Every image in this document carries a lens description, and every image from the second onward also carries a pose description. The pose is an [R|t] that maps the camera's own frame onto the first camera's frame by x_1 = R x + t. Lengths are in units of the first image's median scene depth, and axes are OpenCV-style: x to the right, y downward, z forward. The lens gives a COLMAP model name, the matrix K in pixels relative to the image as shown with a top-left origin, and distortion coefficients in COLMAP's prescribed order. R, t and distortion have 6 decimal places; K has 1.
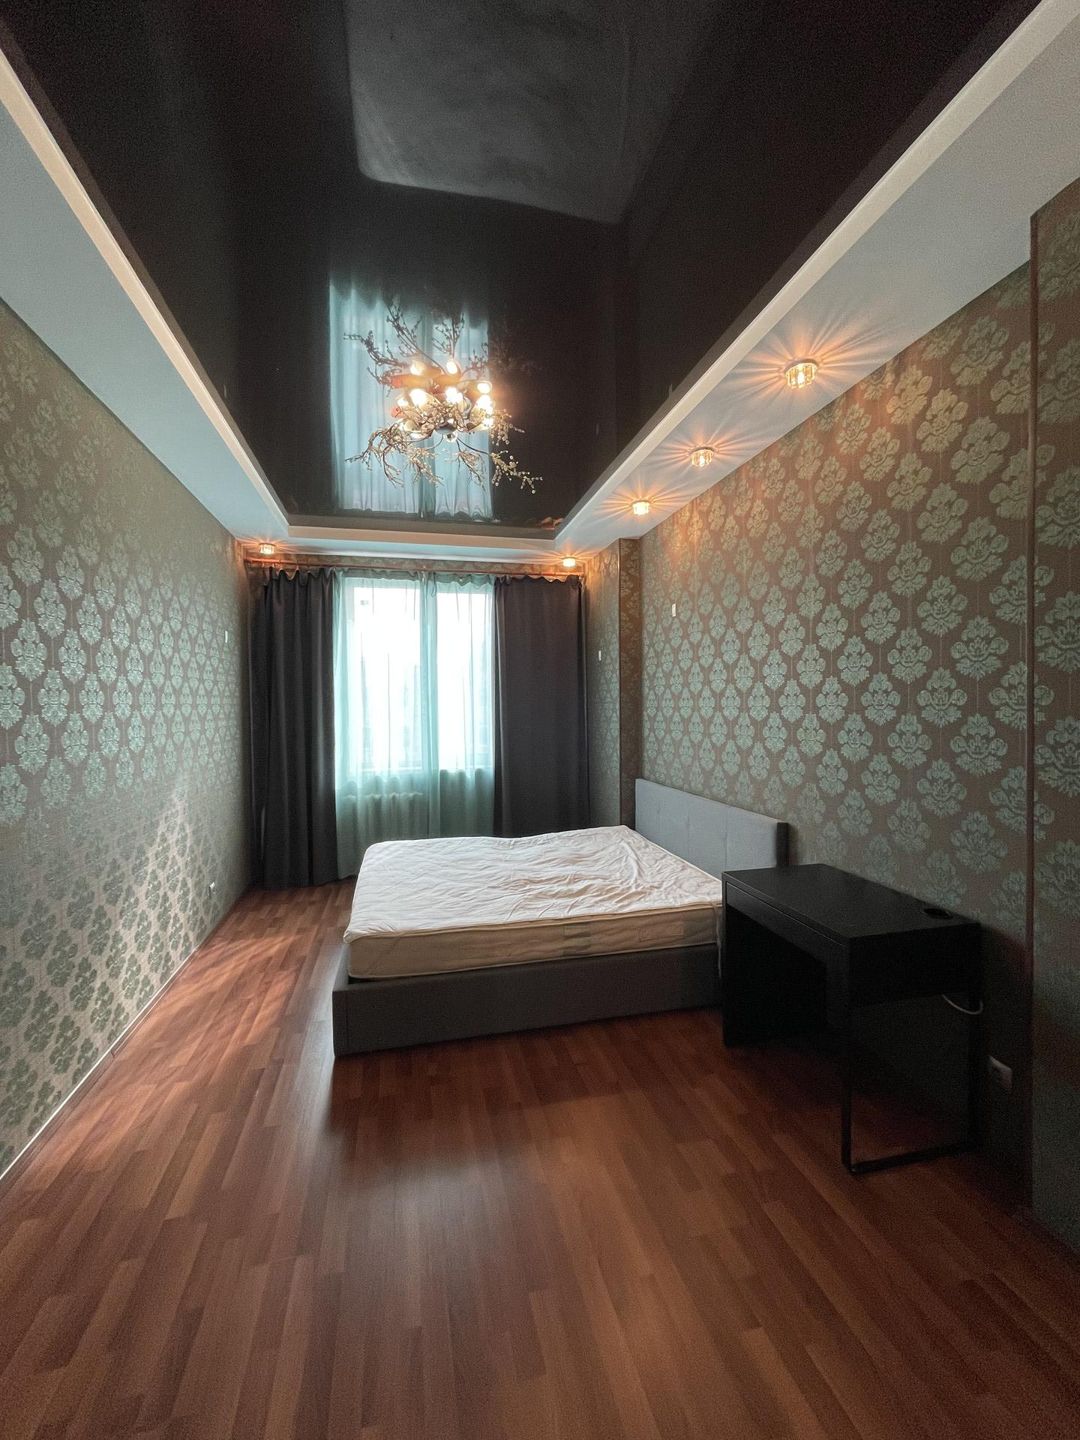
lens RADIAL K [[581.1, 0, 537.1], [0, 581.1, 718.6], [0, 0, 1]] dist [0.003001, -0.001440]
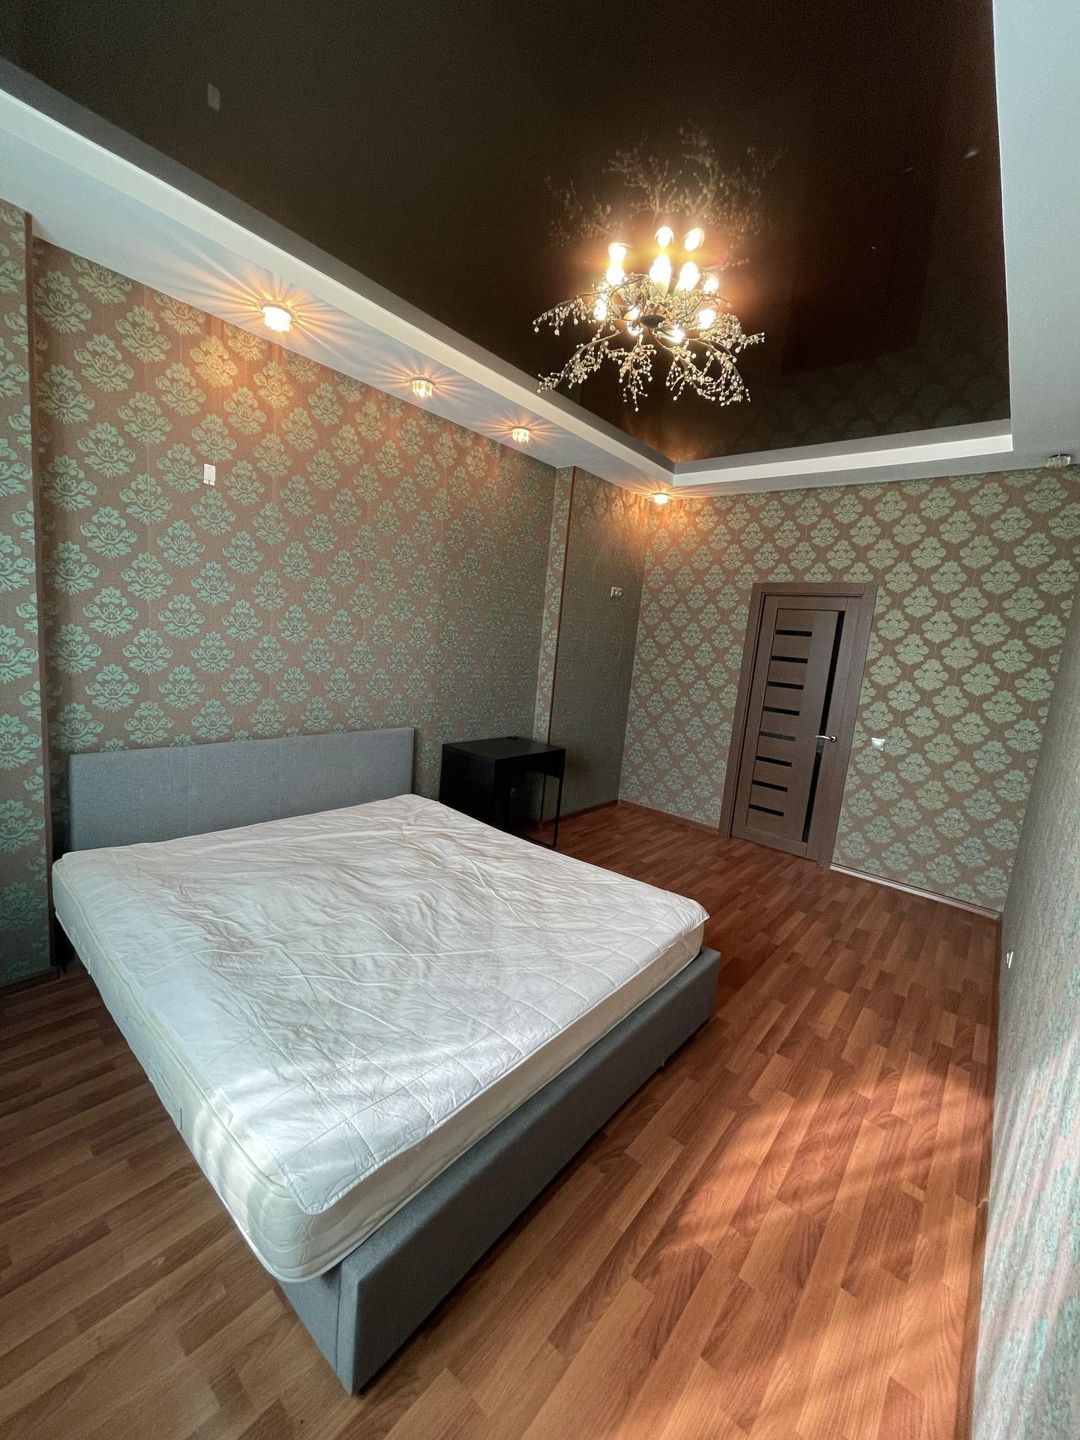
lens RADIAL K [[581.1, 0, 540.2], [0, 581.1, 719.4], [0, 0, 1]] dist [0.003001, -0.001440]
pose [[-0.601477, -0.154045, 0.783897, -0.845092], [-0.059380, 0.987140, 0.148423, -0.056417], [-0.796680, 0.042725, -0.602889, 1.747617]]
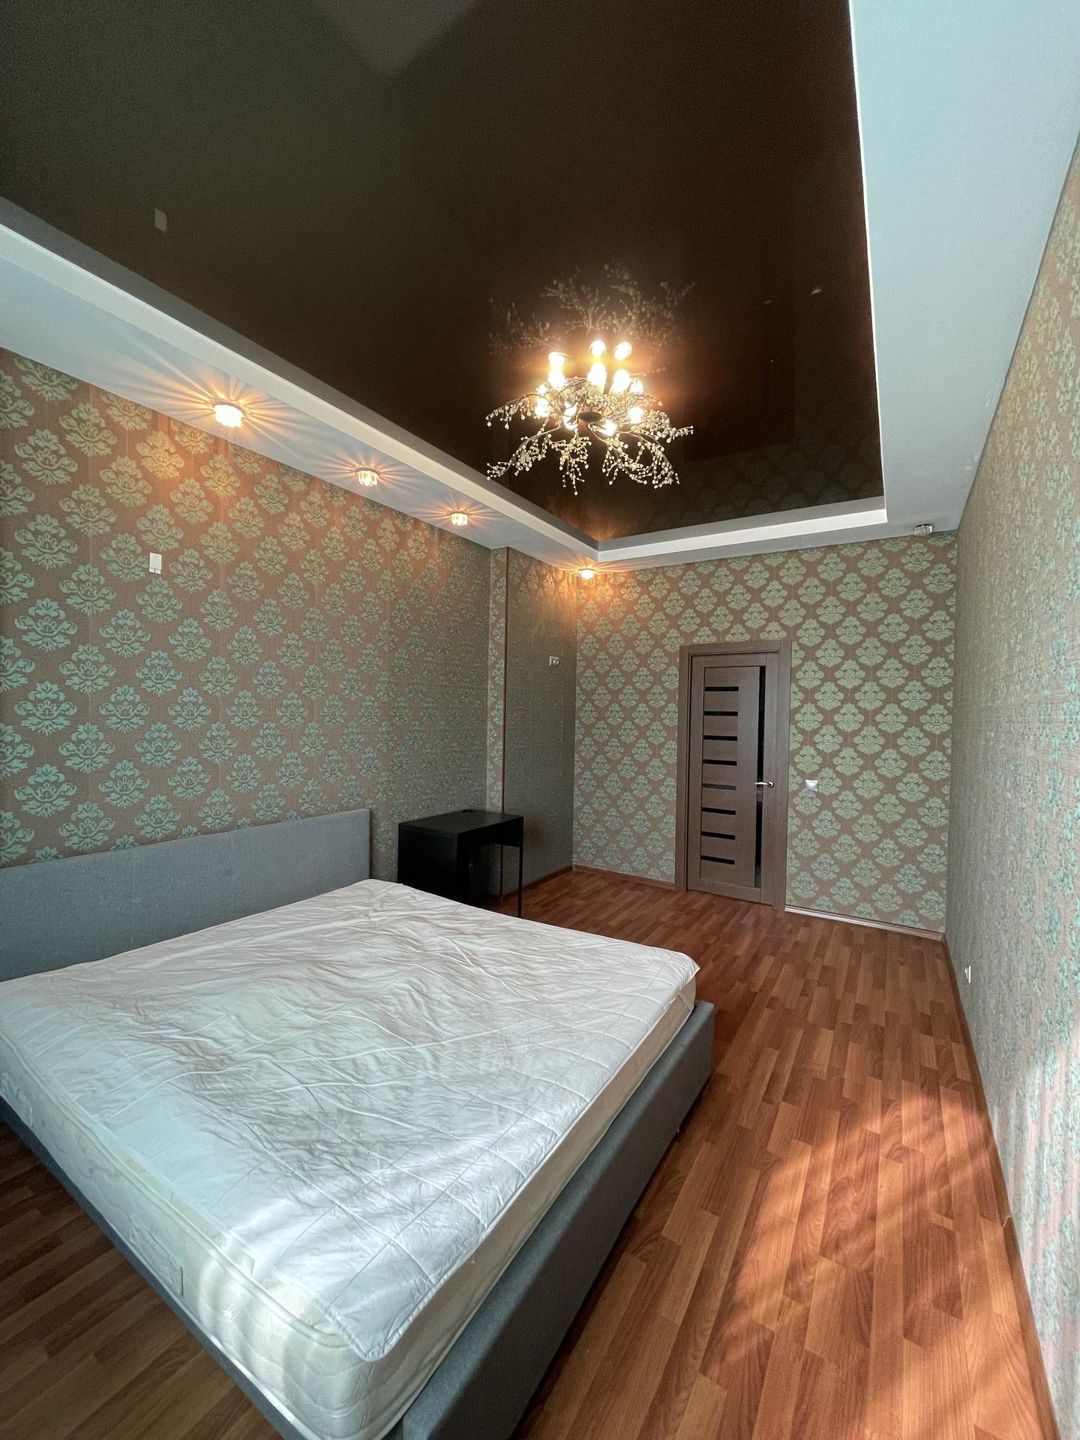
lens RADIAL K [[581.1, 0, 541.2], [0, 581.1, 718.4], [0, 0, 1]] dist [0.003001, -0.001440]
pose [[-0.707461, -0.007341, 0.706715, -0.803937], [0.008219, 0.999793, 0.018613, -0.042048], [-0.706705, 0.018976, -0.707254, 1.818020]]
